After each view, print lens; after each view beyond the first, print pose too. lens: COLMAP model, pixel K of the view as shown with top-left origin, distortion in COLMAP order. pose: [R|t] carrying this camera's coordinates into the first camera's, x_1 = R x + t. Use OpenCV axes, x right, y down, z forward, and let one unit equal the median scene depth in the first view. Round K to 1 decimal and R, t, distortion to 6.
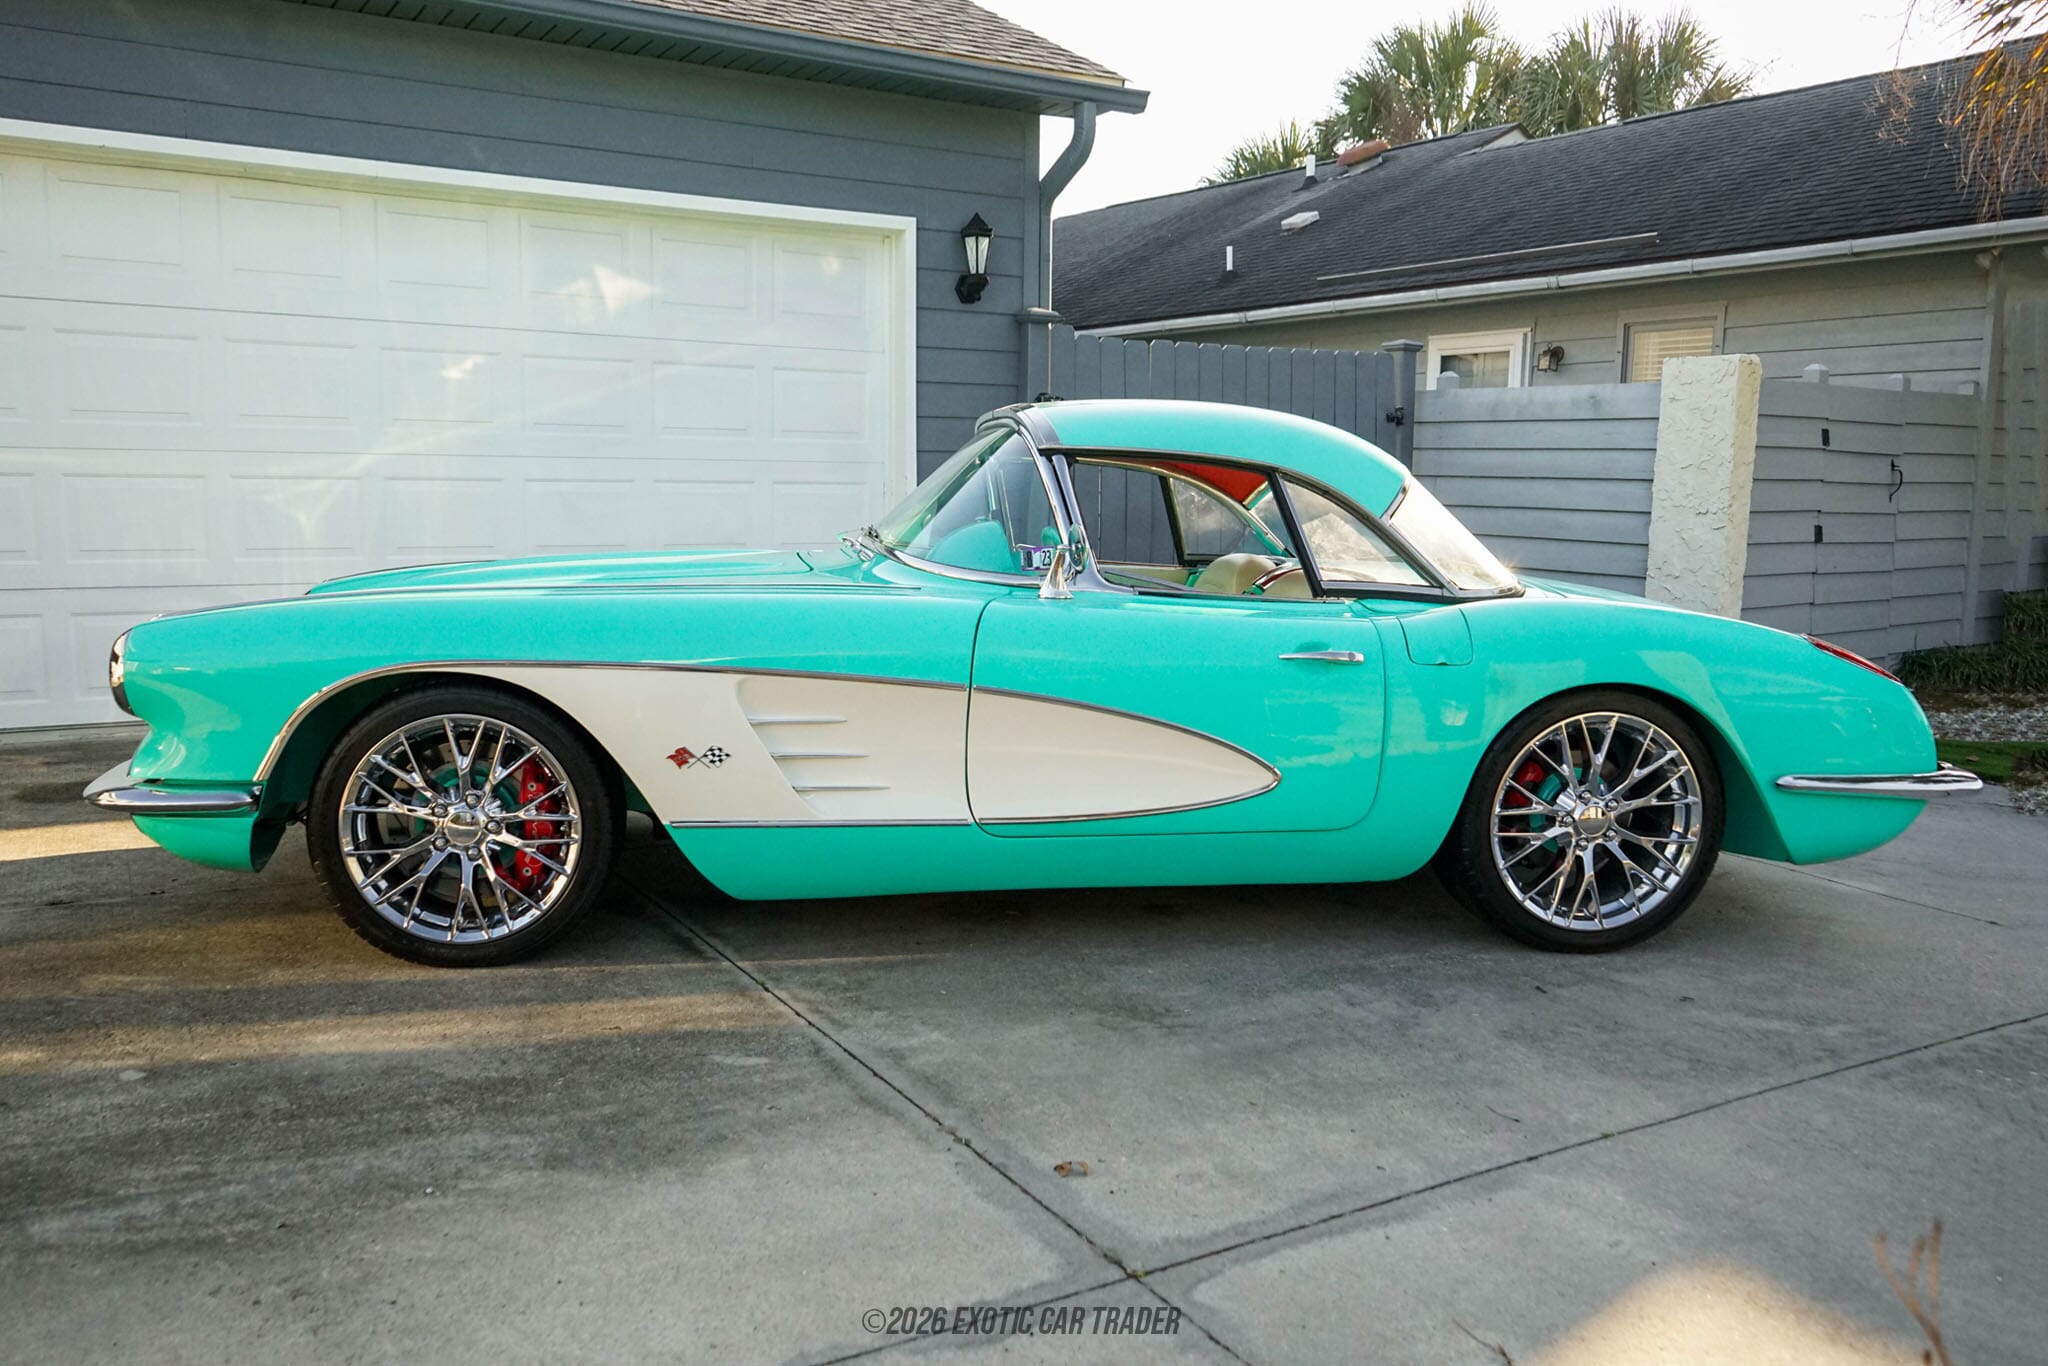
lens RADIAL K [[1692.4, 0, 958.3], [0, 1692.4, 712.4], [0, 0, 1]] dist [-0.007992, -0.000646]
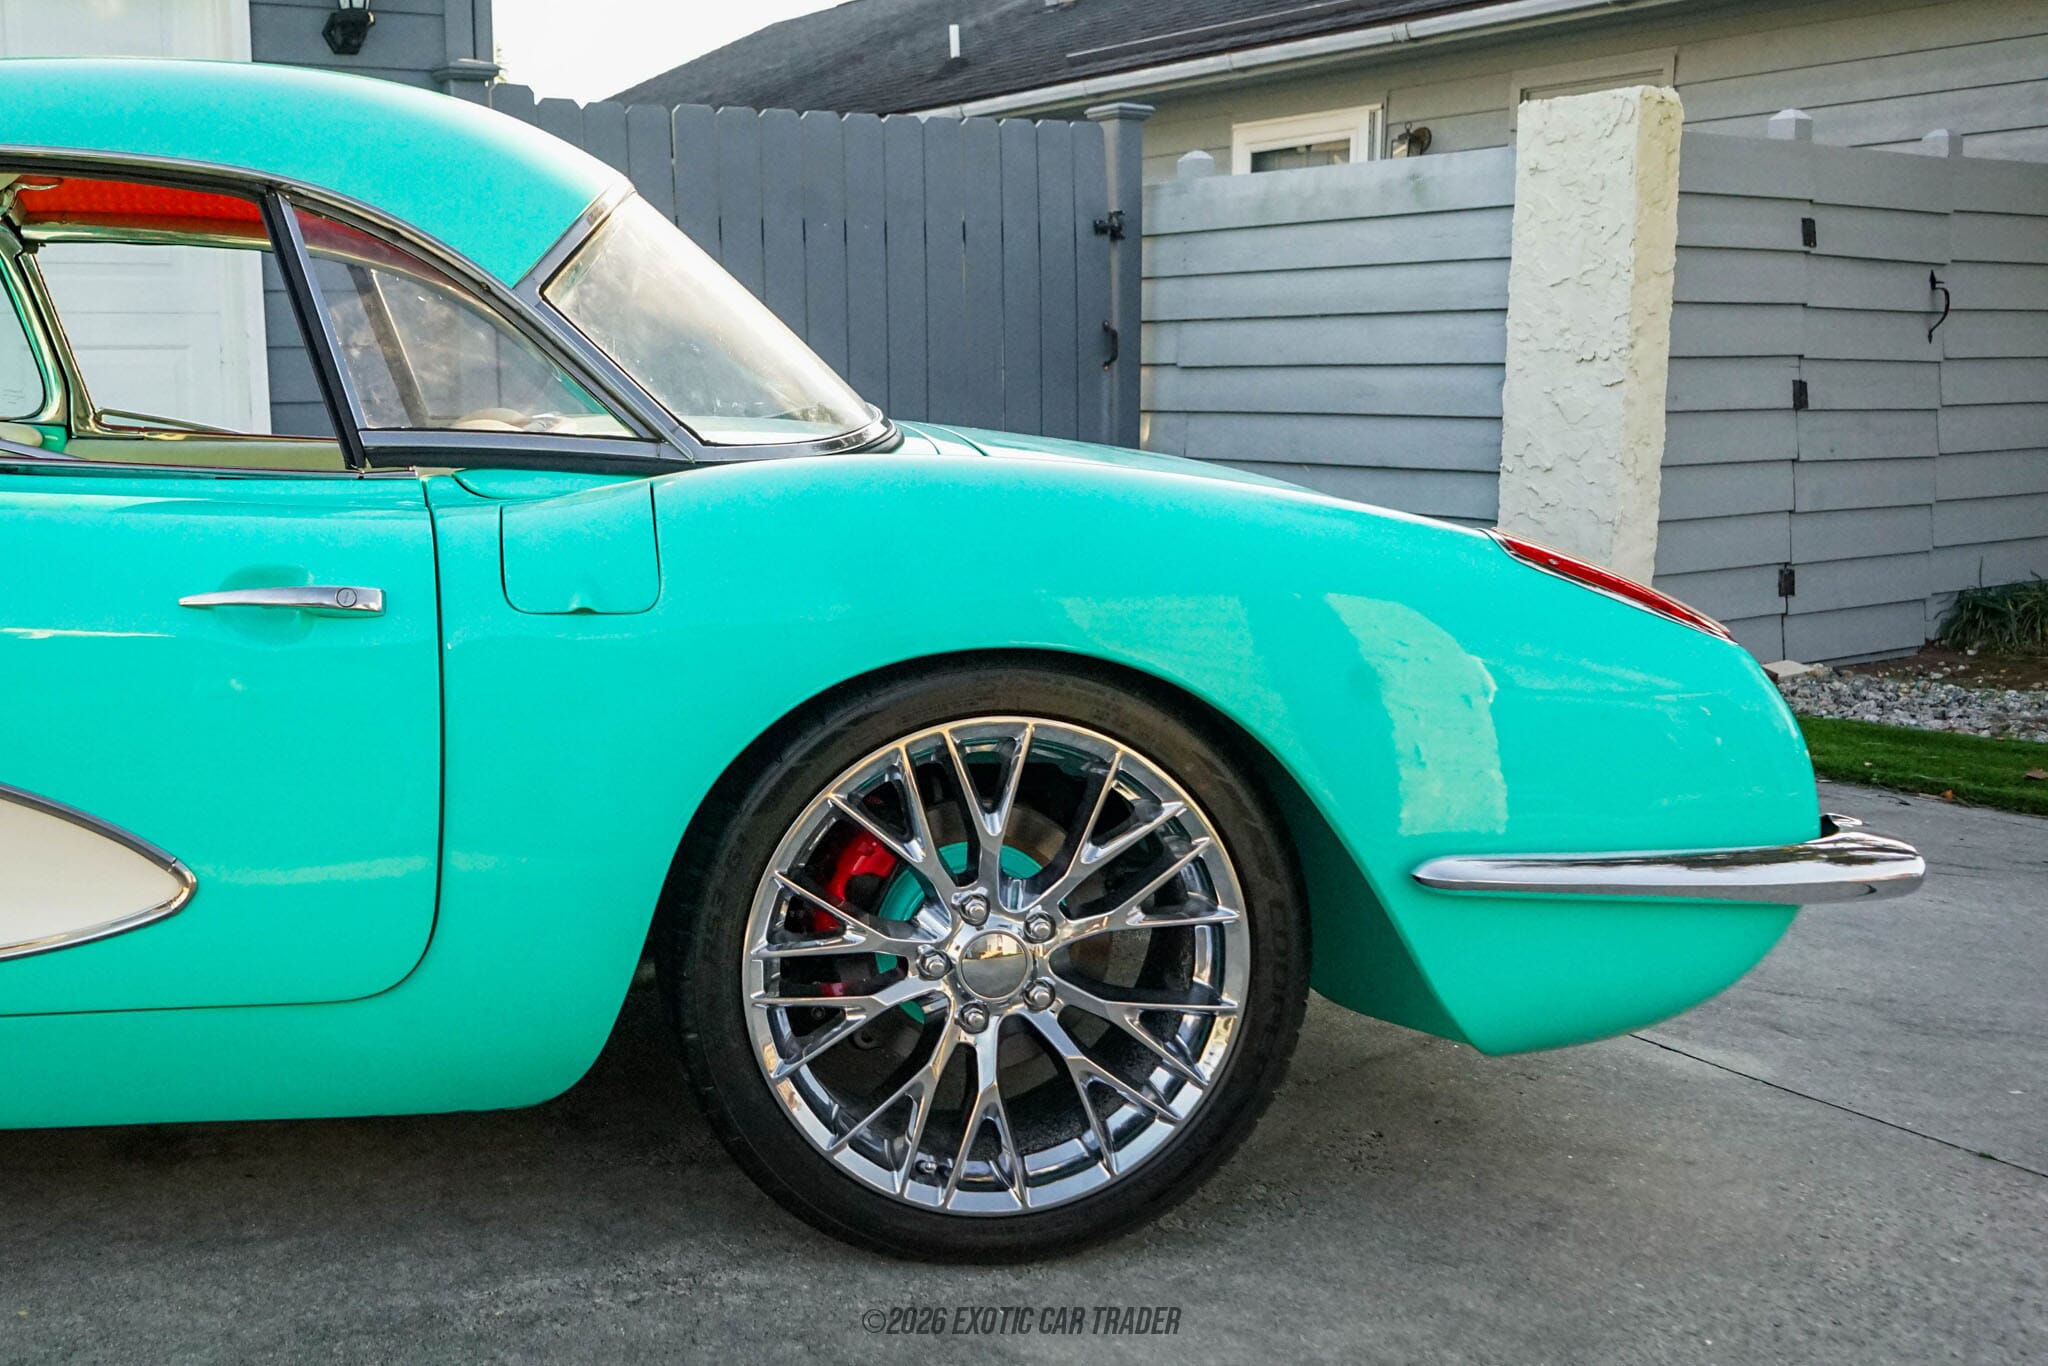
lens RADIAL K [[2138.8, 0, 733.9], [0, 2138.8, 710.1], [0, 0, 1]] dist [-0.007035, 0.003325]
pose [[0.998491, -0.015736, -0.052617, 0.374484], [0.015931, 0.999868, 0.003291, -0.005219], [0.052559, -0.004124, 0.998609, 0.492155]]
